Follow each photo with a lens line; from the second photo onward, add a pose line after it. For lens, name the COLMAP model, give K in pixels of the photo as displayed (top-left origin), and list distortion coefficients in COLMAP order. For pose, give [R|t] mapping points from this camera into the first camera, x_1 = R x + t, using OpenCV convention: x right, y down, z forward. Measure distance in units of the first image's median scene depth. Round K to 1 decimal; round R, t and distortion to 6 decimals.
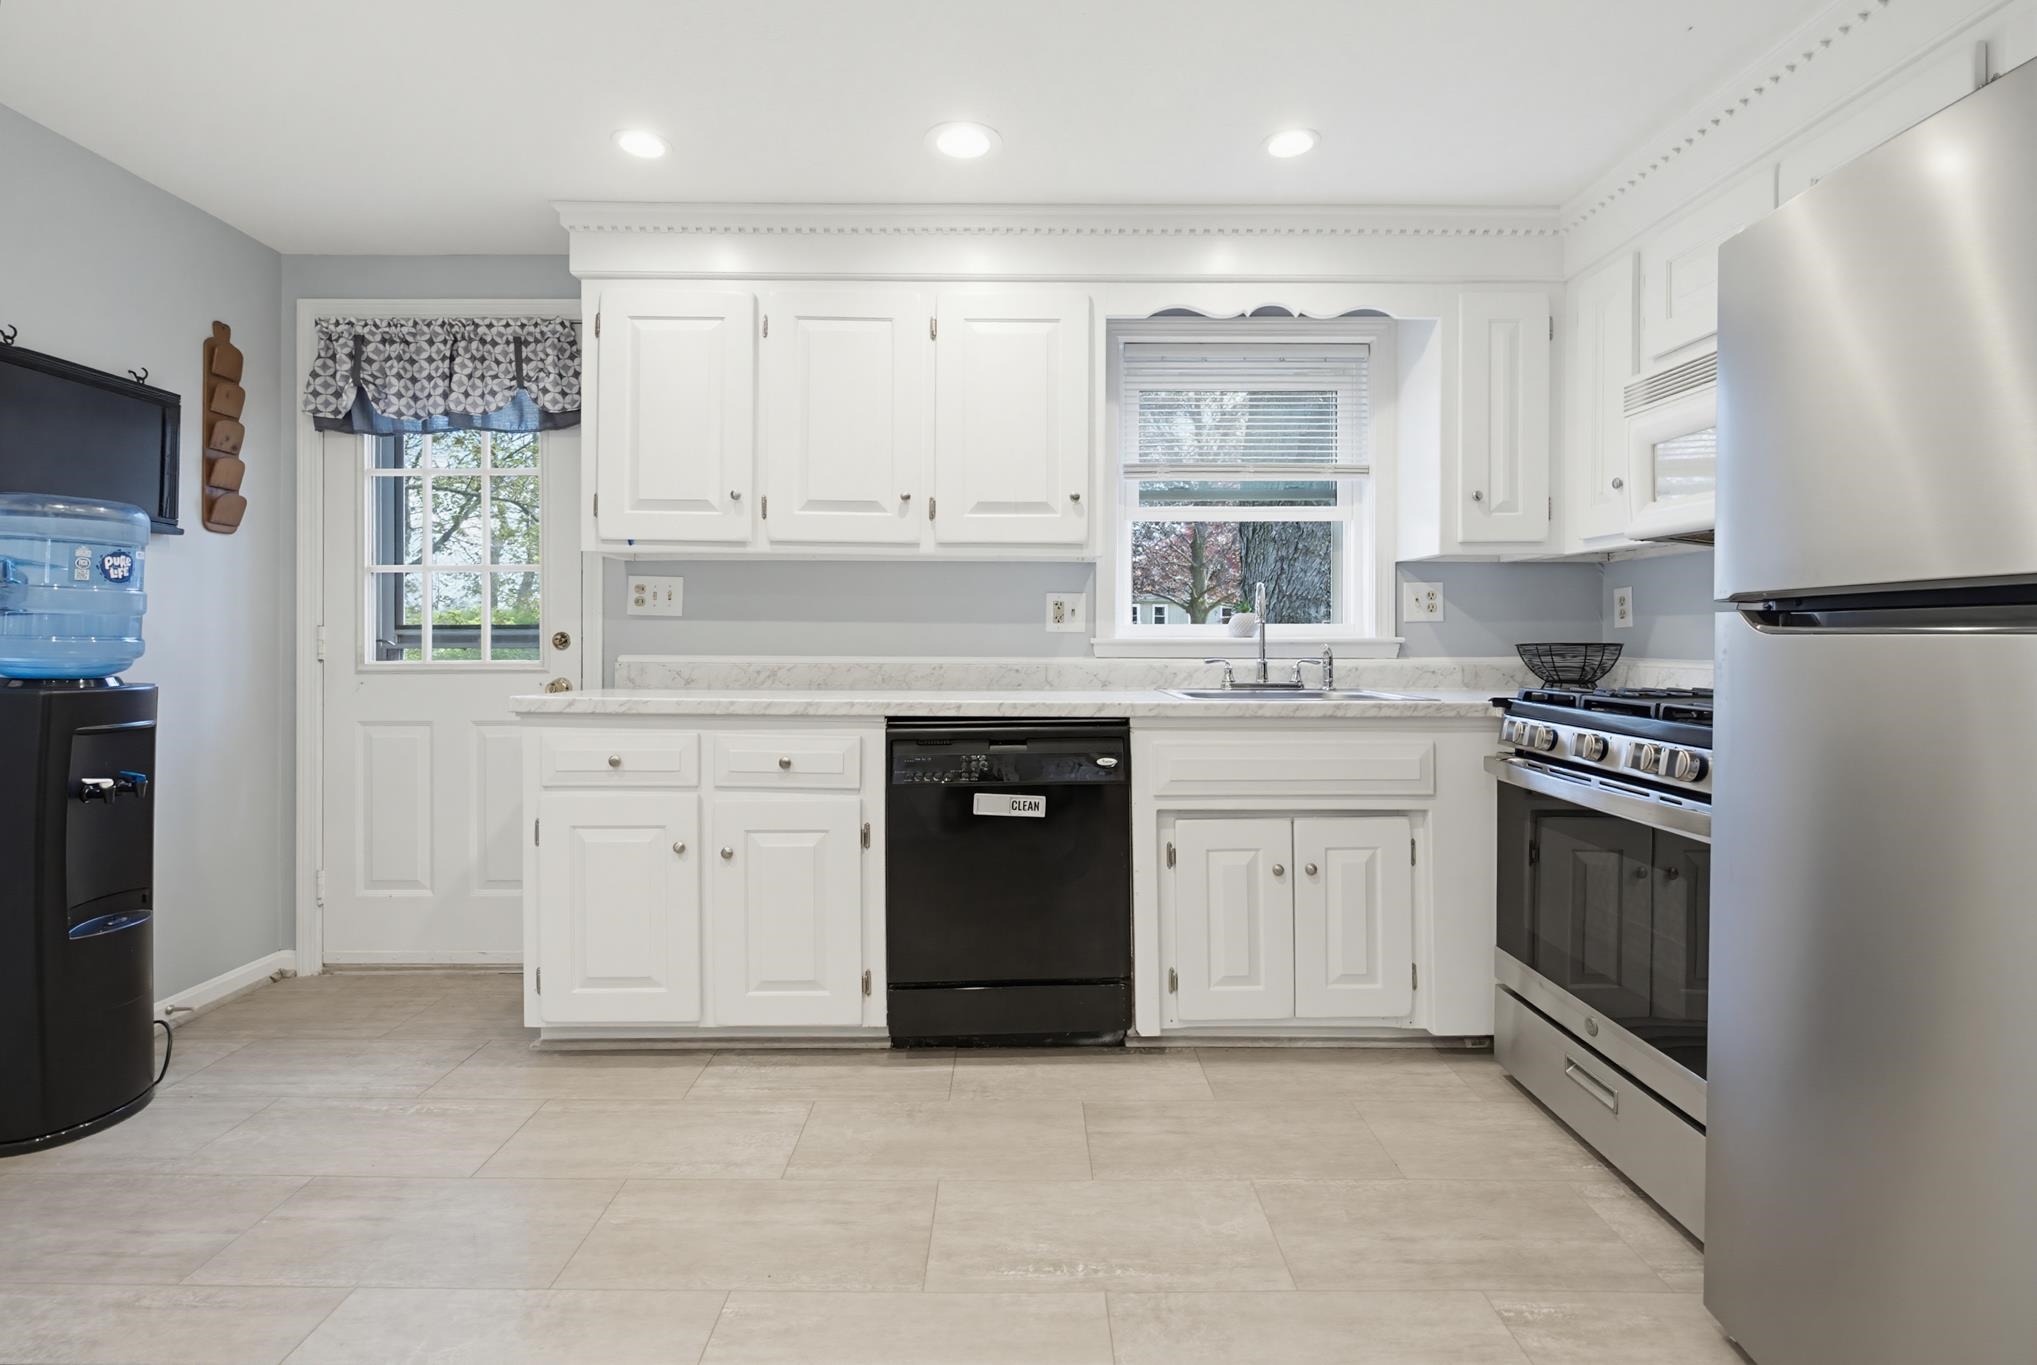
lens RADIAL K [[973.7, 0, 1024.4], [0, 973.7, 634.1], [0, 0, 1]] dist [0.004273, -0.002806]
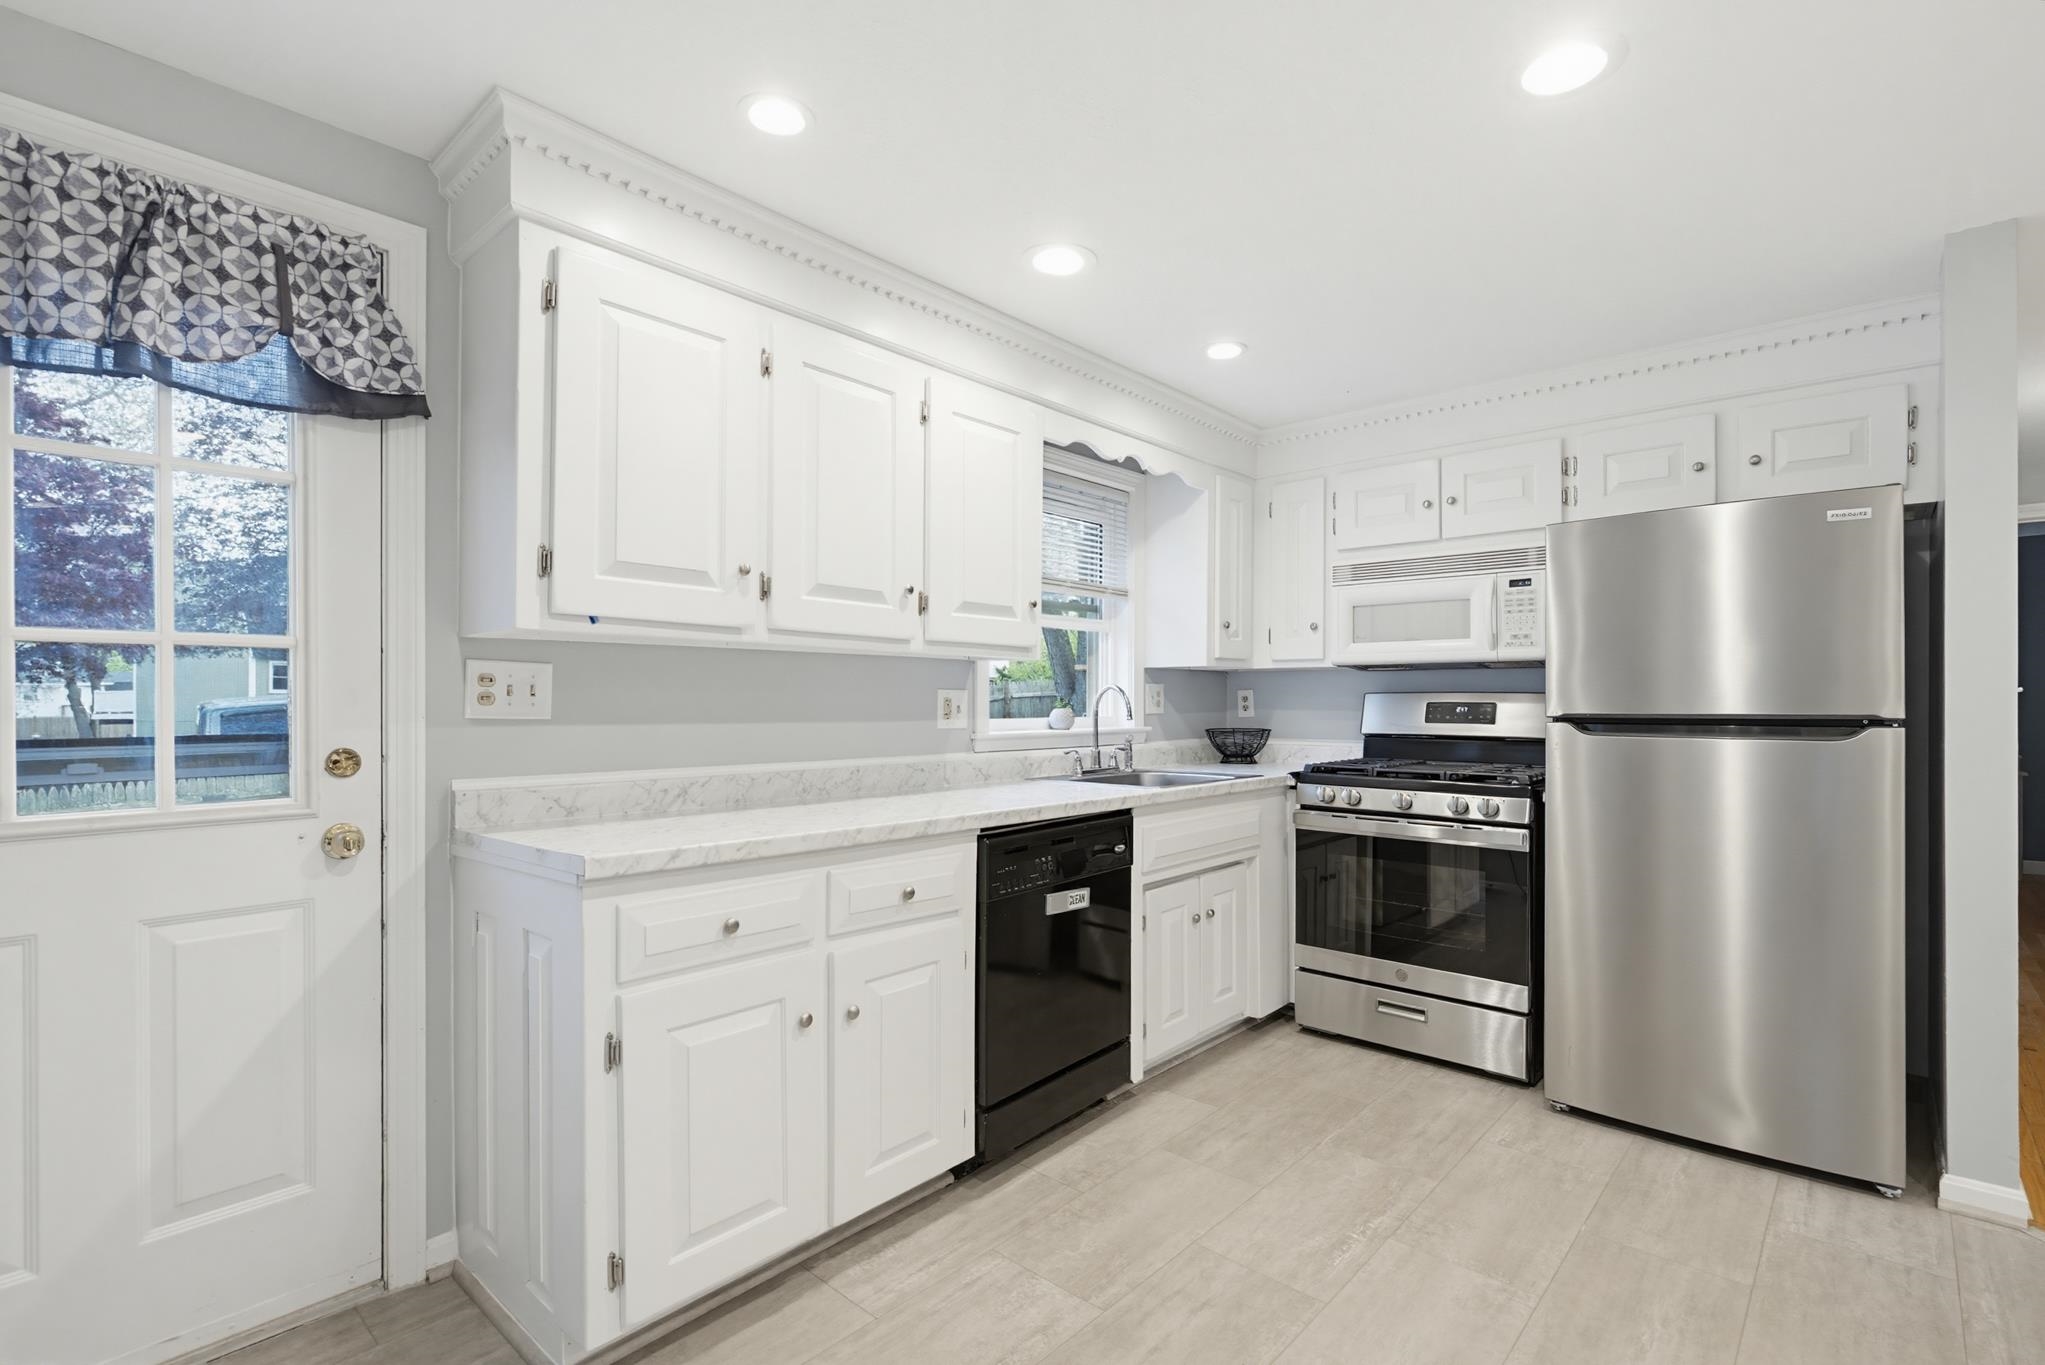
lens RADIAL K [[977.6, 0, 1071.6], [0, 977.6, 695.6], [0, 0, 1]] dist [0.004273, -0.002806]
pose [[0.636152, 0.002314, 0.771561, -0.735373], [-0.001559, 0.999997, -0.001713, -0.038993], [-0.771563, -0.000113, 0.636153, 0.288970]]
